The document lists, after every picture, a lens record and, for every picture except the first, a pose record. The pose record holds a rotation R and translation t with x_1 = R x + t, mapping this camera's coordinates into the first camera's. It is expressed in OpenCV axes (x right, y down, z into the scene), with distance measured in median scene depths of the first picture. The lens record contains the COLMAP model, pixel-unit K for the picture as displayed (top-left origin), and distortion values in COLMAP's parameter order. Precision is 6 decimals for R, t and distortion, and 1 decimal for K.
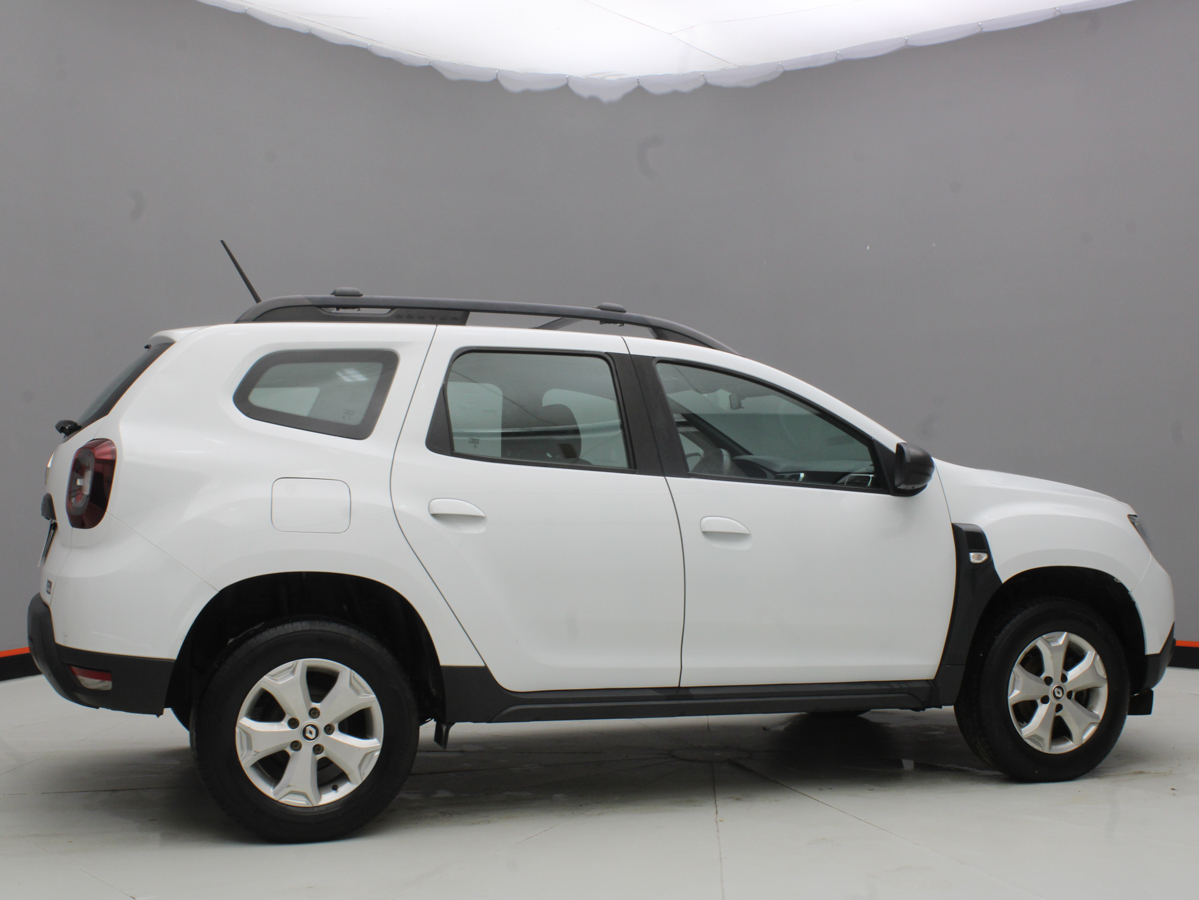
lens RADIAL K [[1494.6, 0, 599.5], [0, 1494.6, 450.0], [0, 0, 1]] dist [-0.127402, 0.027384]
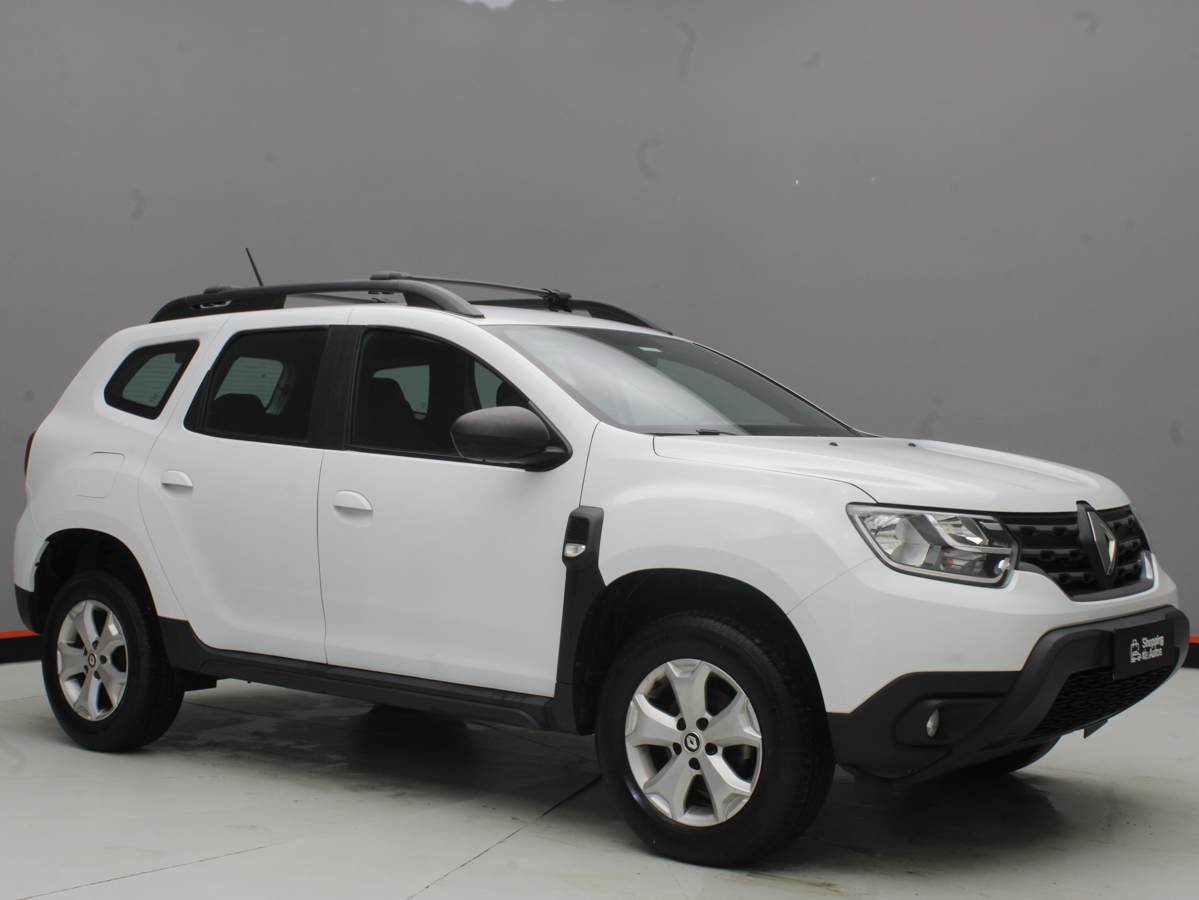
lens RADIAL K [[1746.0, 0, 599.5], [0, 1746.0, 450.0], [0, 0, 1]] dist [-0.136941, -0.005730]
pose [[0.515785, -0.004091, -0.856708, 1.106715], [0.022105, 0.999719, 0.008535, 0.012249], [0.856433, -0.023340, 0.515731, 0.558927]]
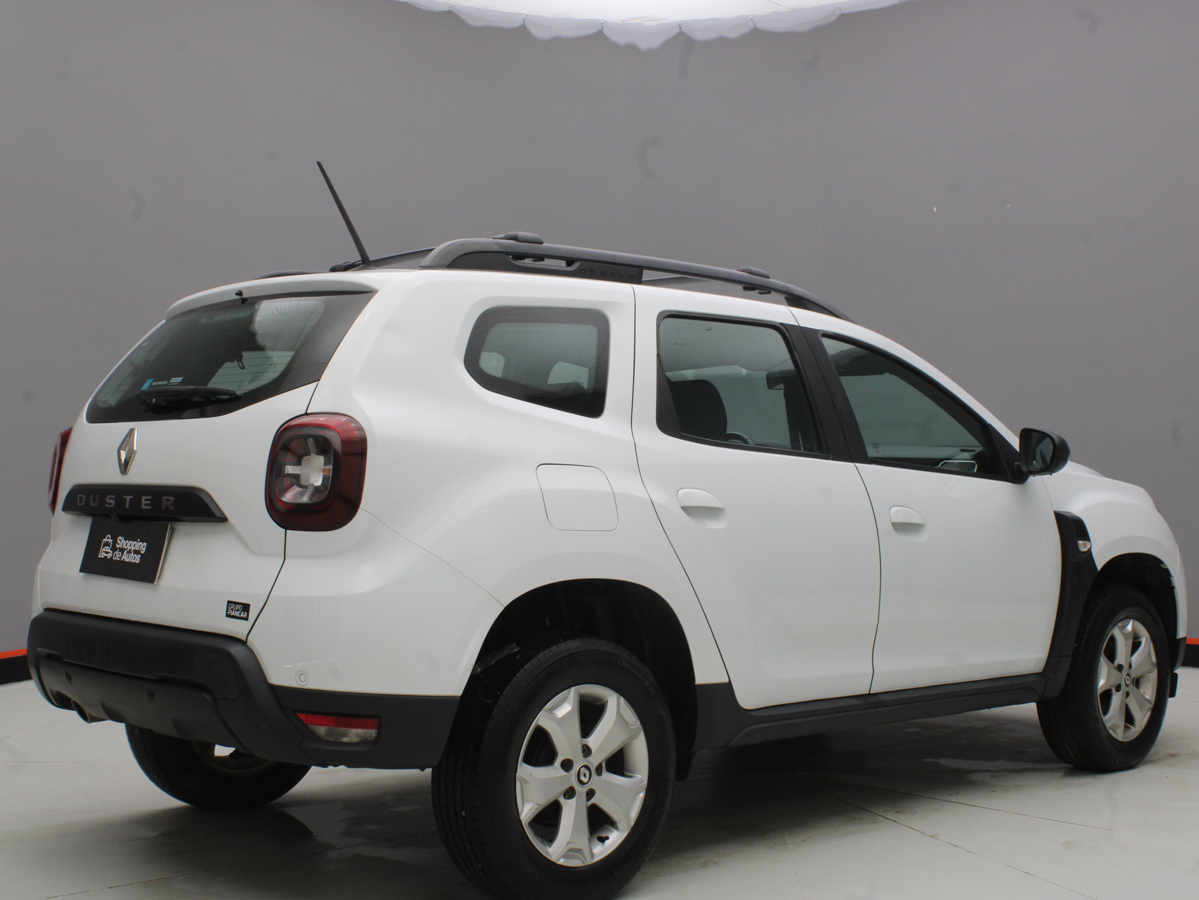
lens RADIAL K [[1617.6, 0, 599.5], [0, 1617.6, 450.0], [0, 0, 1]] dist [-0.091316, 0.006070]
pose [[0.917654, 0.004418, 0.397355, -0.482418], [-0.008595, 0.999925, 0.008732, 0.002858], [-0.397287, -0.011428, 0.917623, 0.161014]]
